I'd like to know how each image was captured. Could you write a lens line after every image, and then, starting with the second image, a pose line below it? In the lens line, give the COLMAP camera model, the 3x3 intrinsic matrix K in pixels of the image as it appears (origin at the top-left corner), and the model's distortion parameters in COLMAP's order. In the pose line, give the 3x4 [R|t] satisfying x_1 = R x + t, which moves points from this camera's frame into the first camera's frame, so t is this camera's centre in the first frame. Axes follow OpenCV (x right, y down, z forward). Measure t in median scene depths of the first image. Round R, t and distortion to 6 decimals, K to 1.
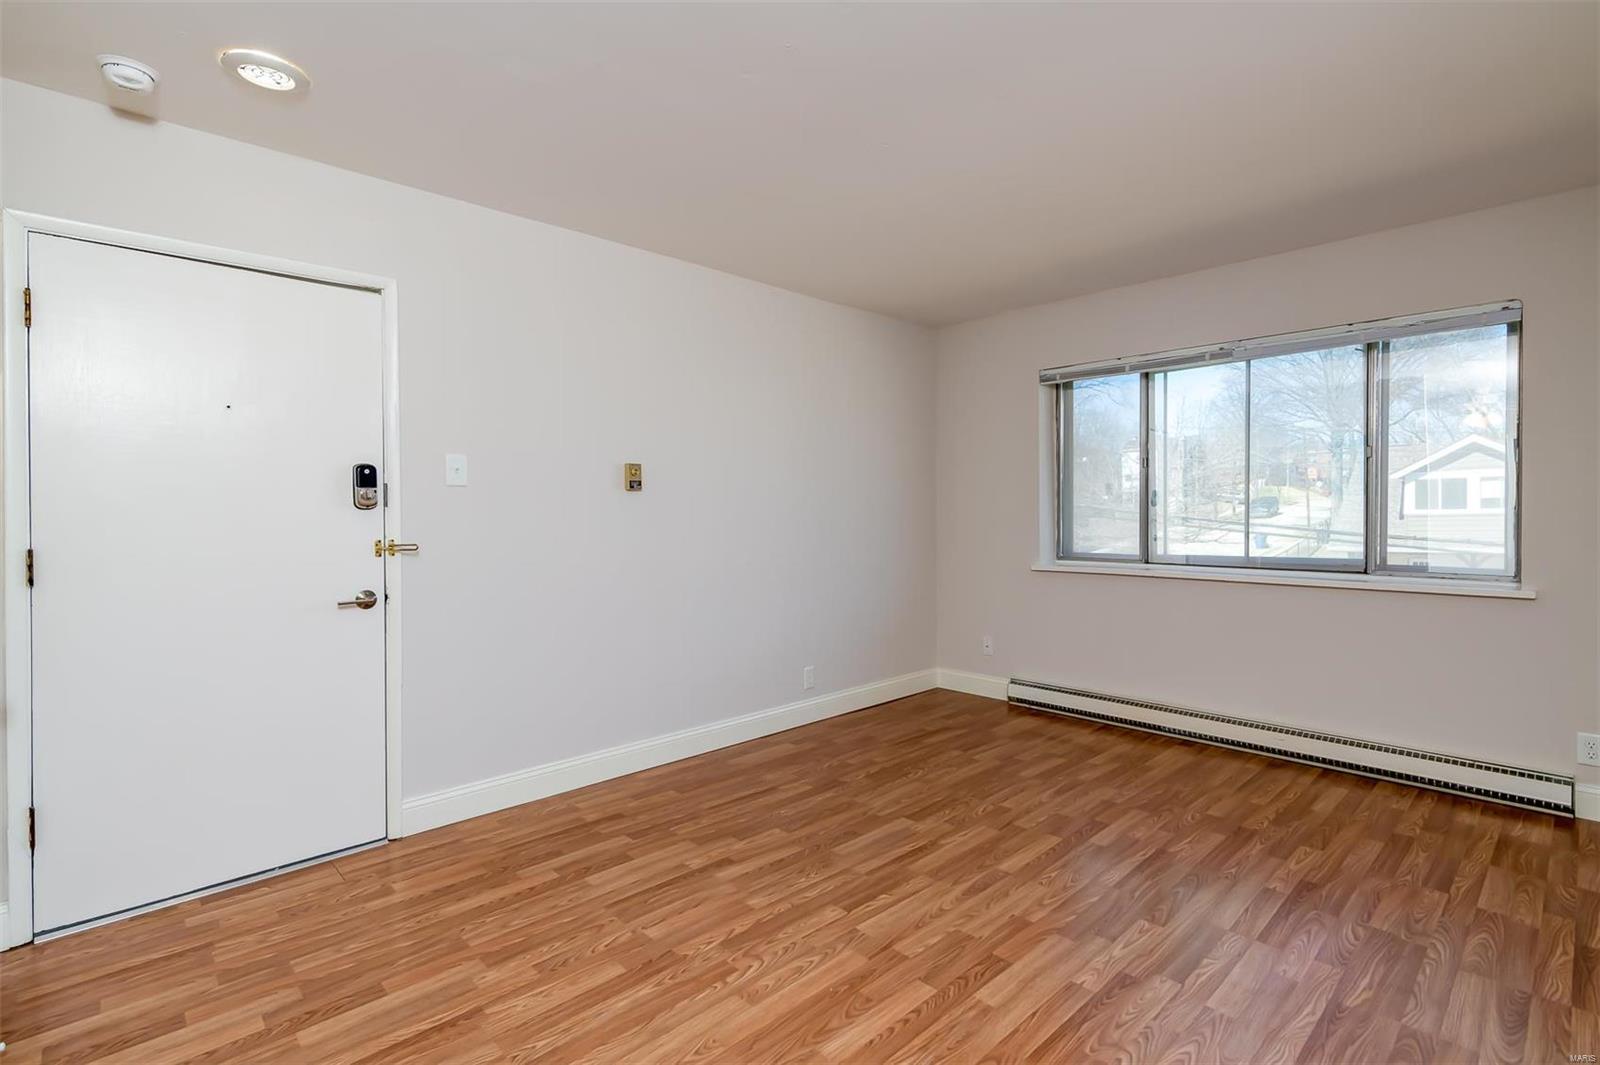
lens RADIAL K [[754.2, 0, 798.7], [0, 754.2, 524.5], [0, 0, 1]] dist [-0.001444, -0.000644]
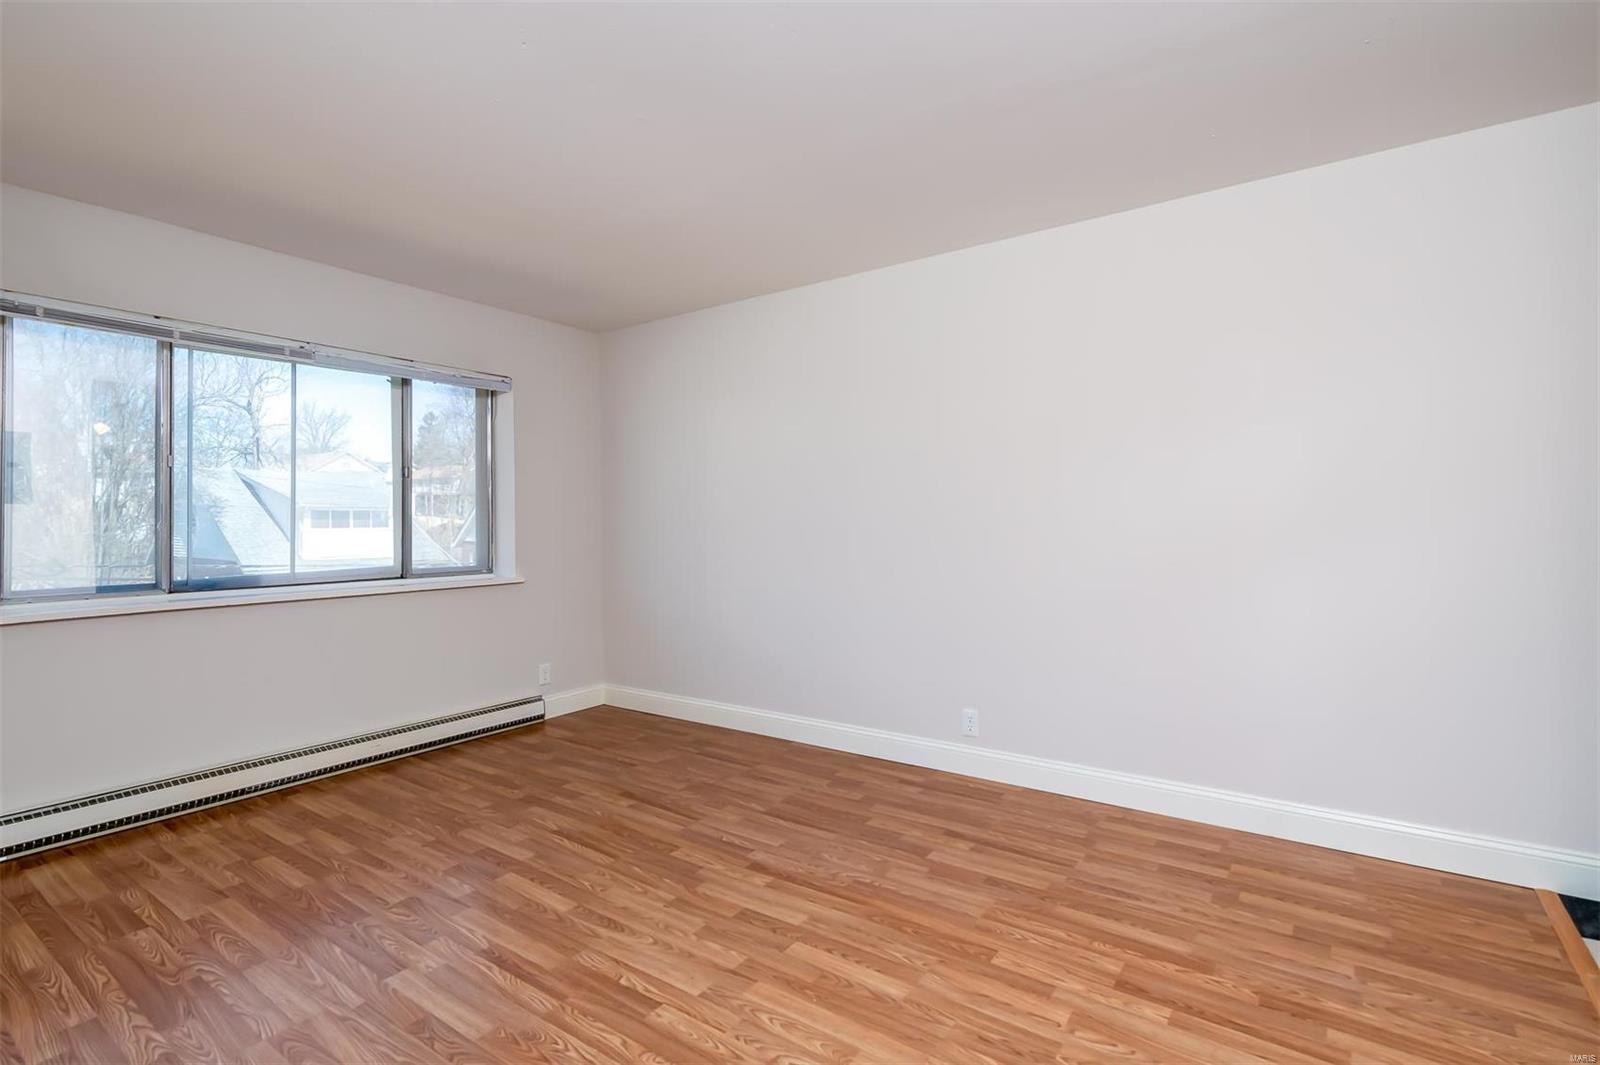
lens RADIAL K [[754.2, 0, 798.7], [0, 754.2, 524.5], [0, 0, 1]] dist [-0.001444, -0.000644]
pose [[-0.193635, 0.001649, 0.981072, -0.671598], [0.026783, 0.999635, 0.003606, -0.006484], [-0.980708, 0.026974, -0.193608, 0.871602]]
